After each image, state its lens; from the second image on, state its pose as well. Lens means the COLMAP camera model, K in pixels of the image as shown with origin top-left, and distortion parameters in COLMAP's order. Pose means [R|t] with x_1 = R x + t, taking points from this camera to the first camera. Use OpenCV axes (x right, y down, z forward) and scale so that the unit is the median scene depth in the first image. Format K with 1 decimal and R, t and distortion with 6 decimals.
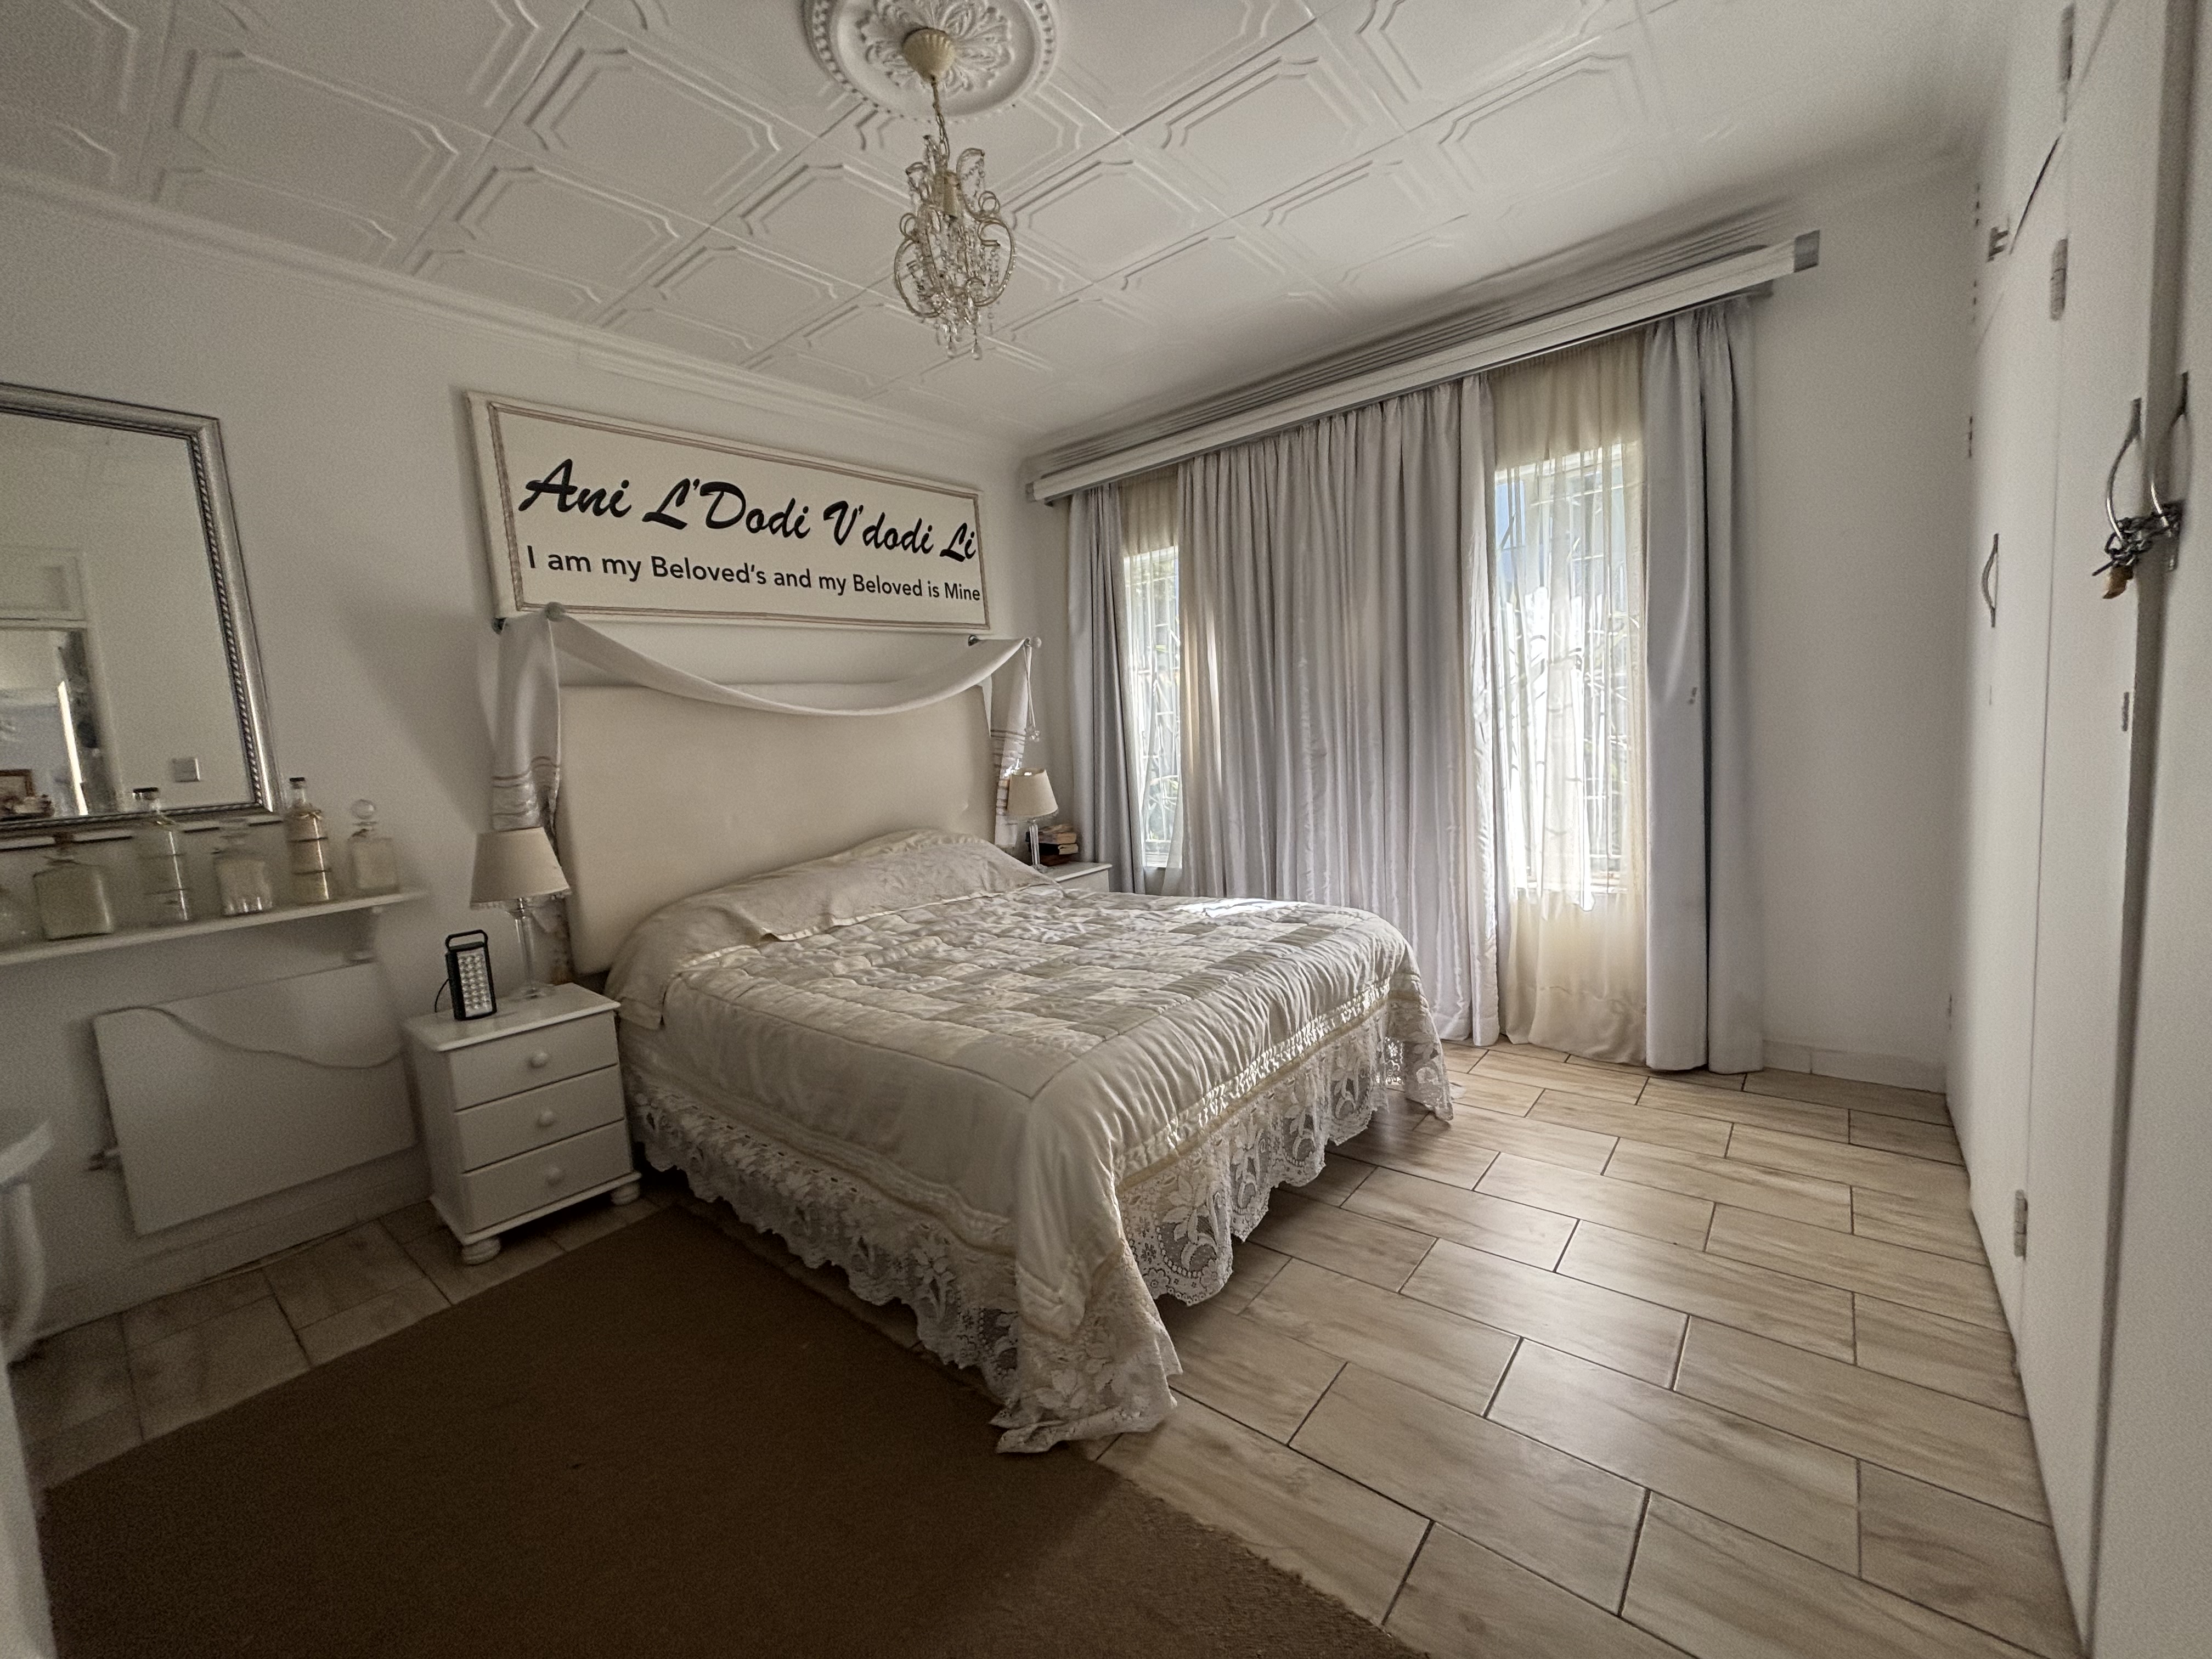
lens RADIAL K [[889.4, 0, 1097.3], [0, 889.4, 828.9], [0, 0, 1]] dist [0.000095, 0.000565]
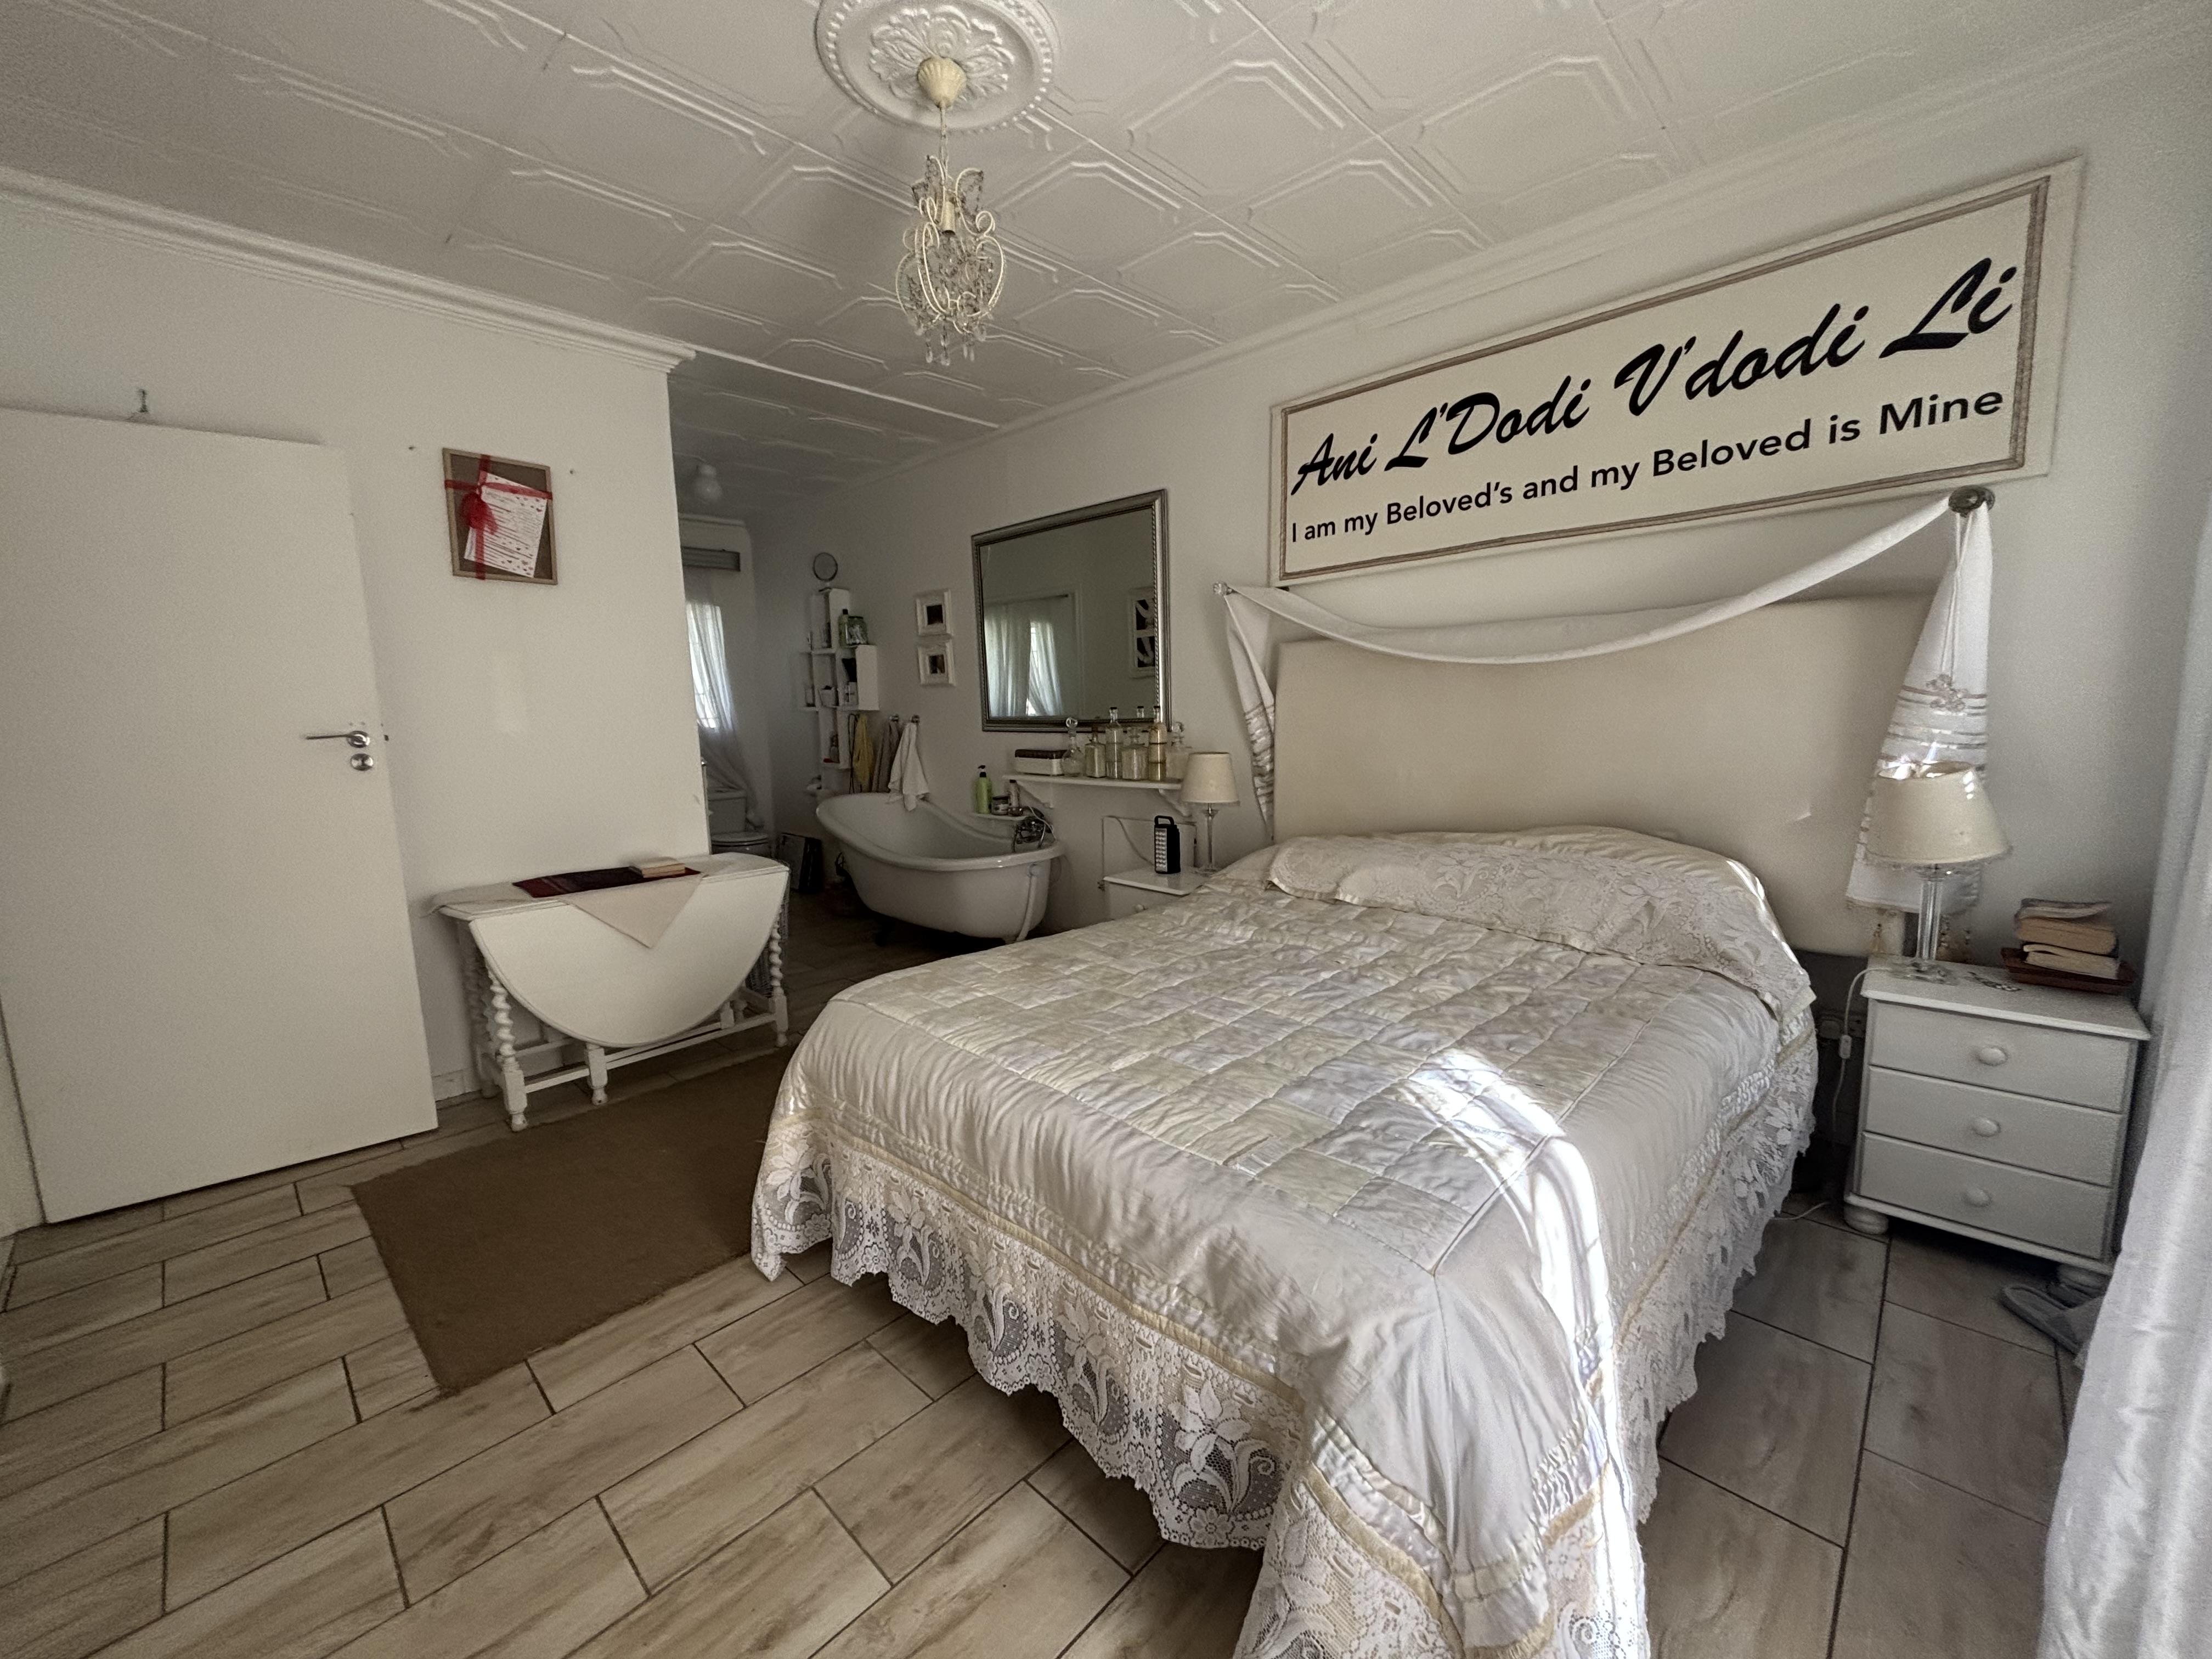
lens RADIAL K [[889.4, 0, 1096.2], [0, 889.4, 824.4], [0, 0, 1]] dist [0.000095, 0.000565]
pose [[-0.077856, 0.198395, -0.977025, 0.546022], [-0.085431, 0.975067, 0.204805, -0.119524], [0.993298, 0.099414, -0.058966, 0.706499]]
